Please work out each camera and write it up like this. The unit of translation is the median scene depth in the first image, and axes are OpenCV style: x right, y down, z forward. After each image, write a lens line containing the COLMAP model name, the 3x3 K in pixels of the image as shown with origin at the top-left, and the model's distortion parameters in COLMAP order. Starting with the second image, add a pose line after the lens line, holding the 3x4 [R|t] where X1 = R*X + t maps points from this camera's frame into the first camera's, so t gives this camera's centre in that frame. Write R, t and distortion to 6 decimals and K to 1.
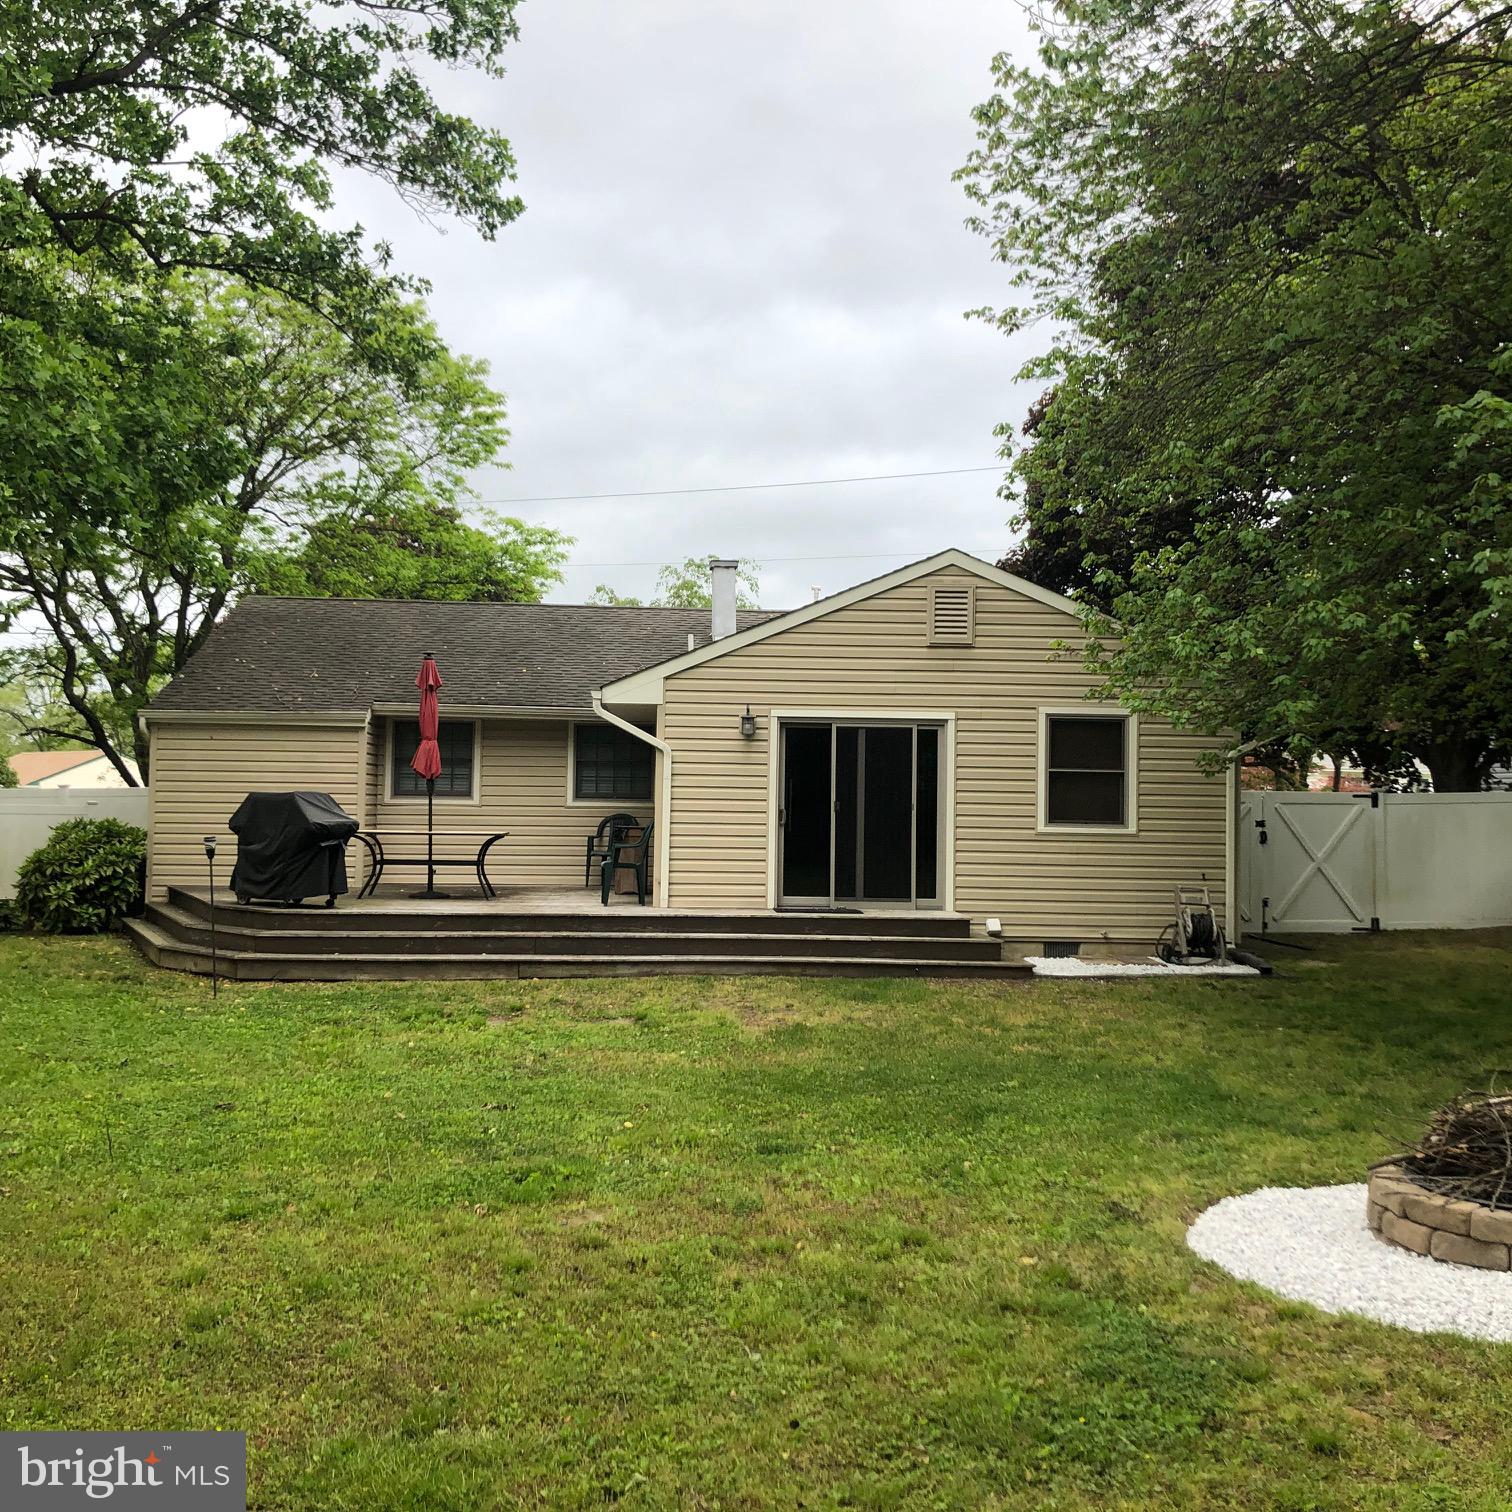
lens RADIAL K [[1634.2, 0, 756.0], [0, 1634.2, 756.0], [0, 0, 1]] dist [-0.013824, -0.044929]
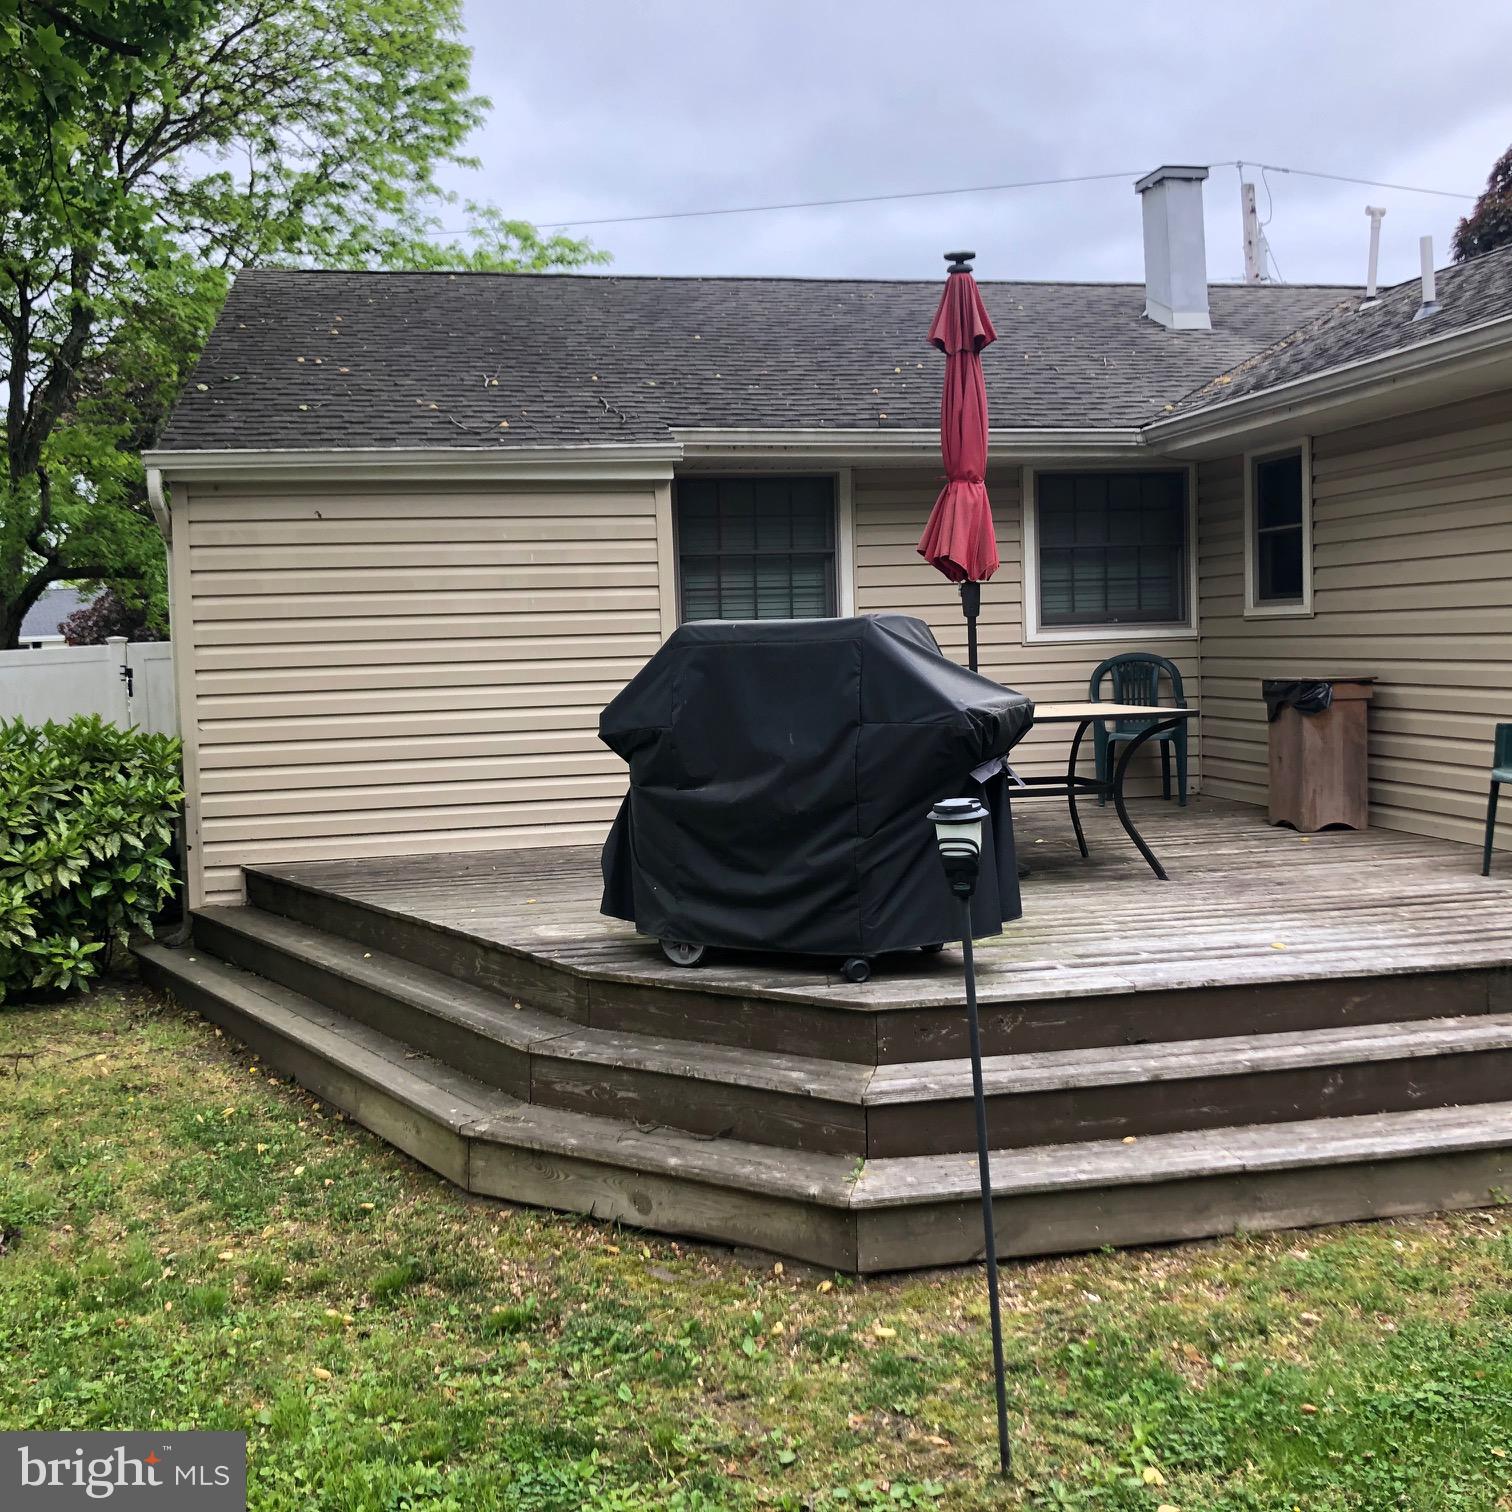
lens RADIAL K [[1634.2, 0, 756.0], [0, 1634.2, 756.0], [0, 0, 1]] dist [-0.013824, -0.044929]
pose [[0.988693, -0.053653, 0.140025, -0.289535], [0.039805, 0.994202, 0.099888, 0.013656], [-0.144573, -0.093185, 0.985097, 0.569093]]
